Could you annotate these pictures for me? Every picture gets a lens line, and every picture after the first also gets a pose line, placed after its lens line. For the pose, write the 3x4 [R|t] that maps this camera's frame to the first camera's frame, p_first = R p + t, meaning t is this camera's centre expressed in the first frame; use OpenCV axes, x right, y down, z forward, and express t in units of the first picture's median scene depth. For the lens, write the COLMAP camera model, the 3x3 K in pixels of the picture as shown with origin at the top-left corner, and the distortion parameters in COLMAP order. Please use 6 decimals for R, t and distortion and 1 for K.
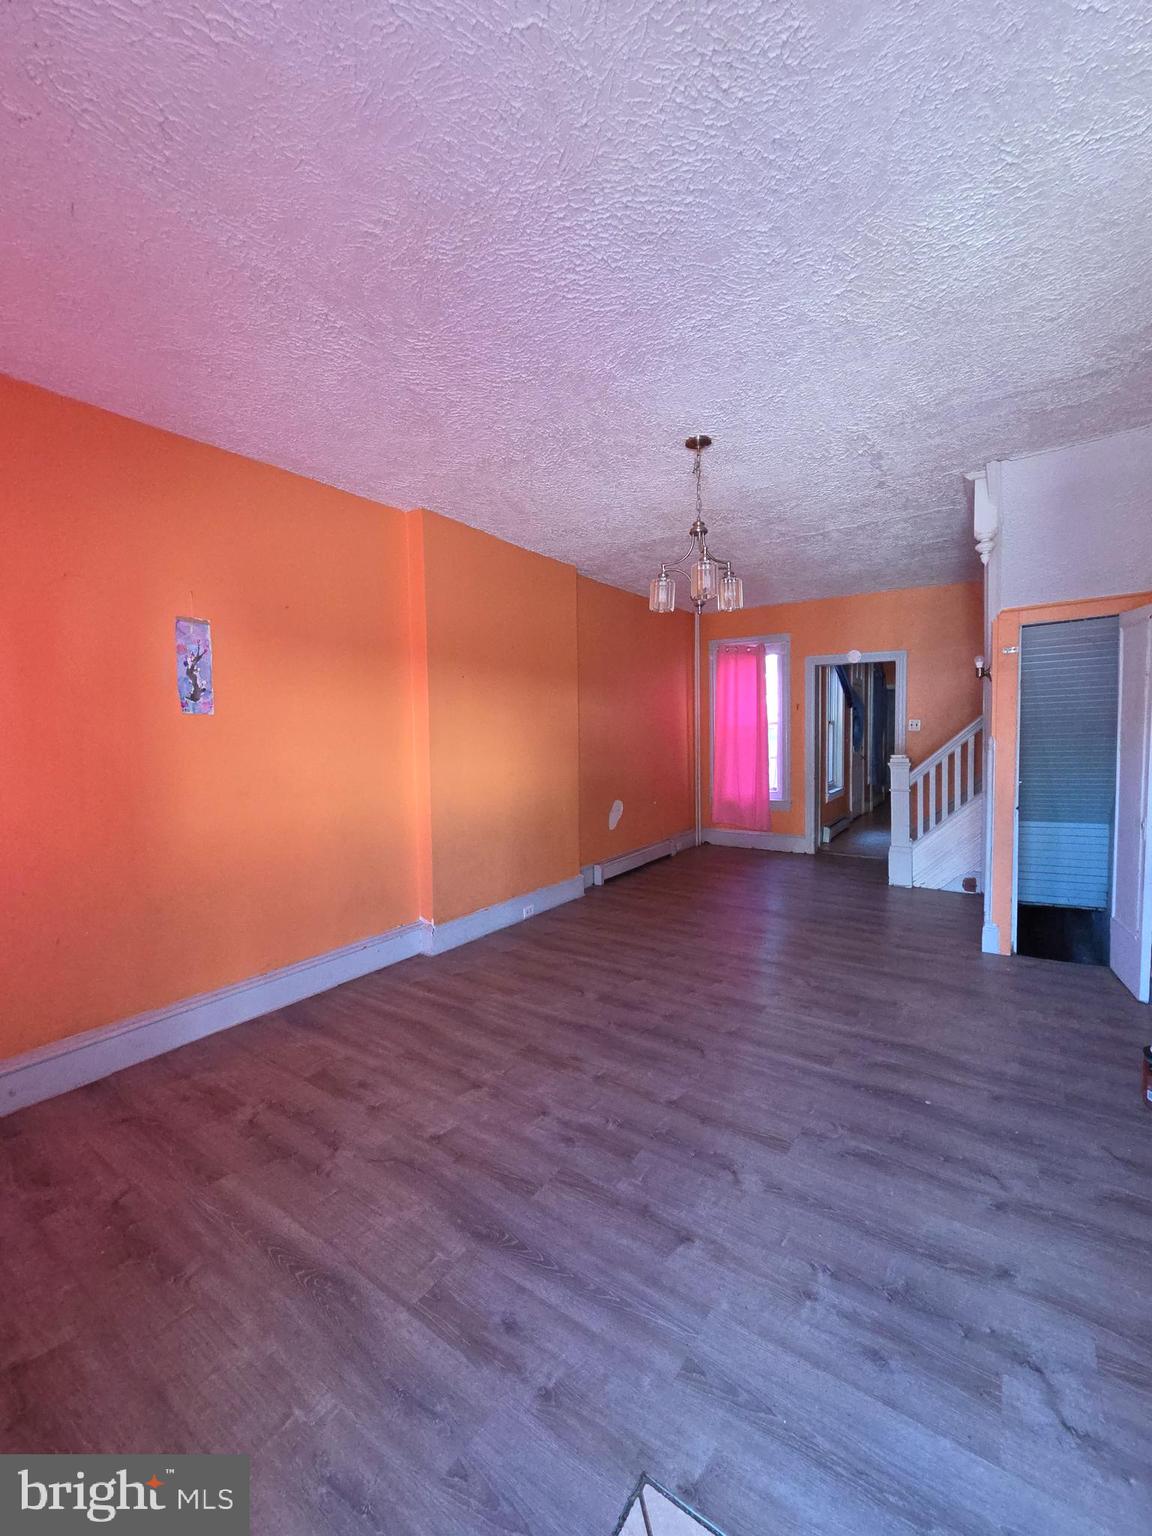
lens RADIAL K [[609.5, 0, 575.4], [0, 609.5, 761.8], [0, 0, 1]] dist [-0.012278, -0.000075]
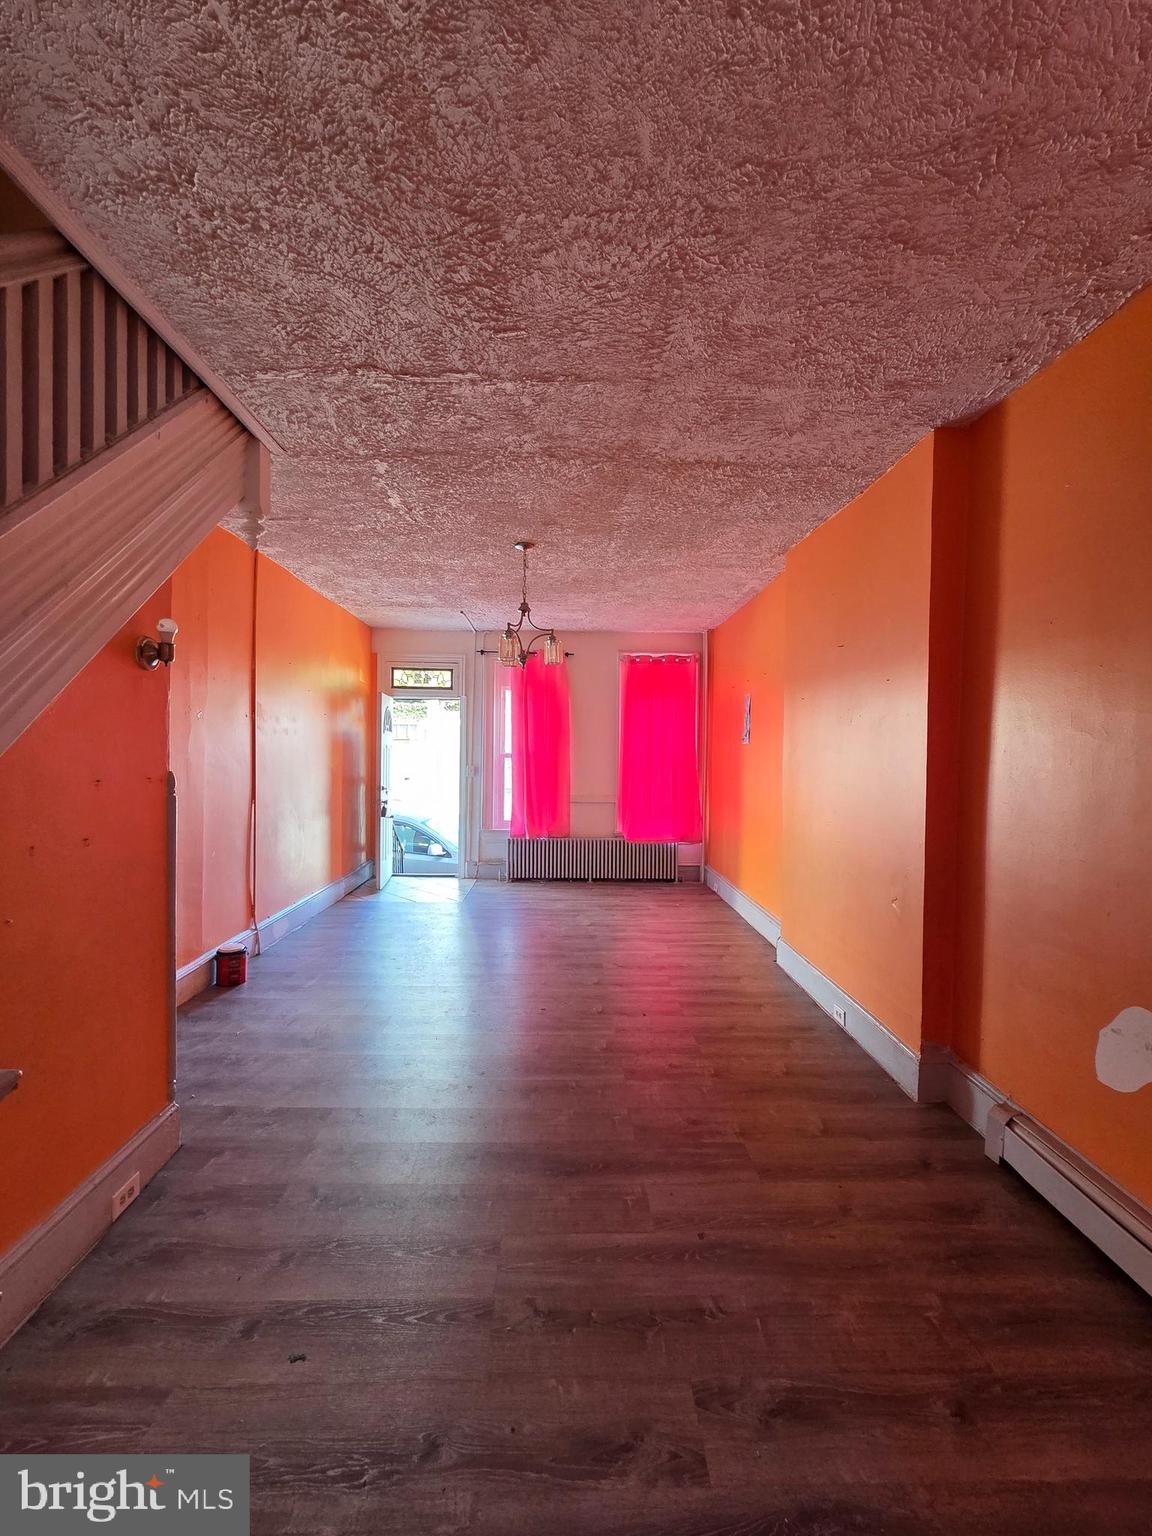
lens RADIAL K [[609.5, 0, 575.4], [0, 609.5, 761.8], [0, 0, 1]] dist [-0.012278, -0.000075]
pose [[-0.797518, 0.018087, -0.603024, 0.830492], [-0.030677, 0.997042, 0.070477, -0.122155], [0.602515, 0.074705, -0.794604, 1.917552]]
